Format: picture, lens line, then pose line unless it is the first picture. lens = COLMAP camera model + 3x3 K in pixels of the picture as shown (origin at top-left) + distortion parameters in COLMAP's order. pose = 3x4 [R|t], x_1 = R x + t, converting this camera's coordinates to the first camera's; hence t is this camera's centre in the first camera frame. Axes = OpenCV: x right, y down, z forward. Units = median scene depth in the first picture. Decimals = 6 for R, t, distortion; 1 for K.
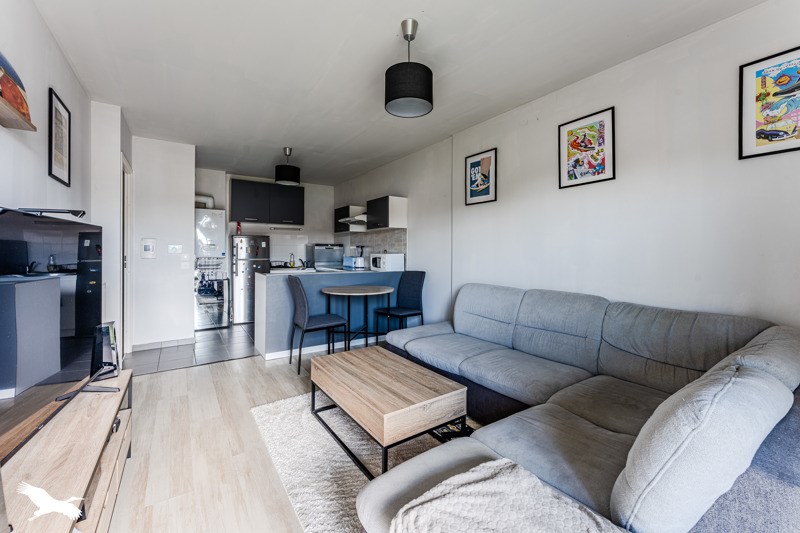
lens RADIAL K [[323.7, 0, 399.1], [0, 323.7, 250.6], [0, 0, 1]] dist [-0.000003, 0.000024]
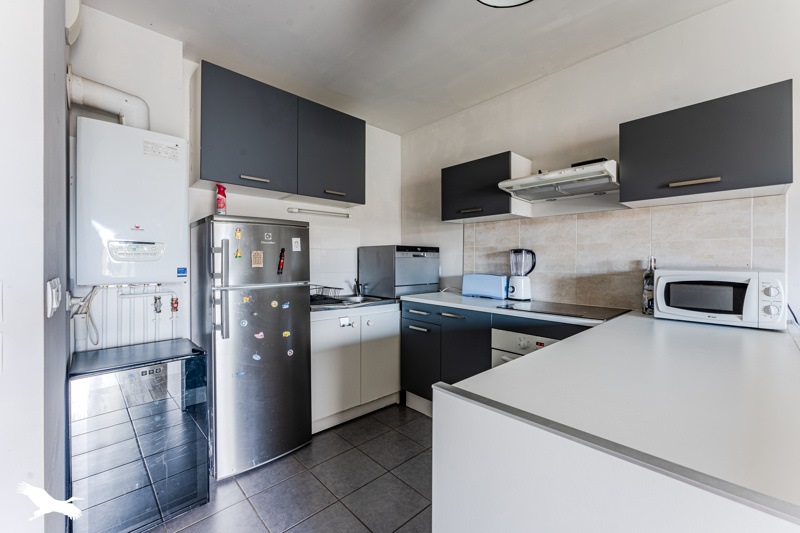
lens RADIAL K [[328.1, 0, 400.6], [0, 328.1, 262.5], [0, 0, 1]] dist [0.000230, -0.000036]
pose [[0.987402, -0.002363, 0.158213, -0.607677], [0.001353, 0.999978, 0.006490, -0.000613], [-0.158224, -0.006194, 0.987384, 1.029863]]
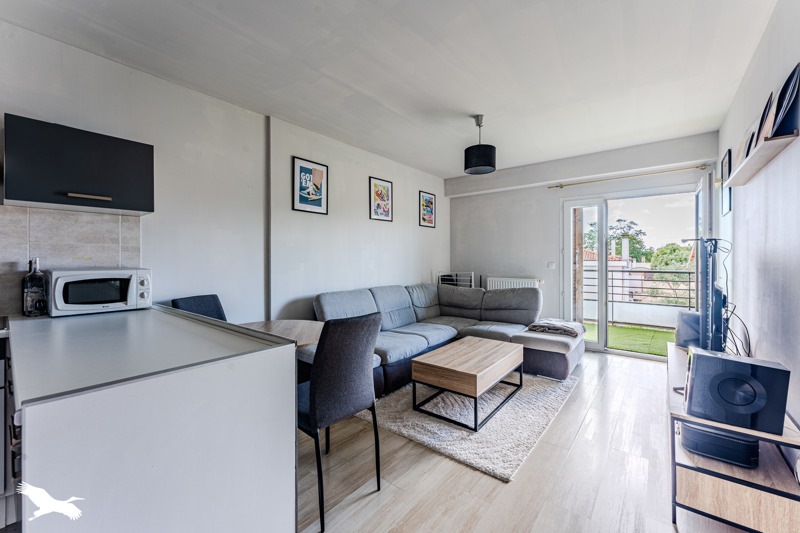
lens RADIAL K [[321.4, 0, 396.7], [0, 321.4, 261.7], [0, 0, 1]] dist [-0.000552, -0.000069]
pose [[-0.282545, -0.008479, 0.959217, -0.801183], [0.000242, 0.999960, 0.008910, -0.005679], [-0.959254, 0.002750, -0.282531, 1.080613]]
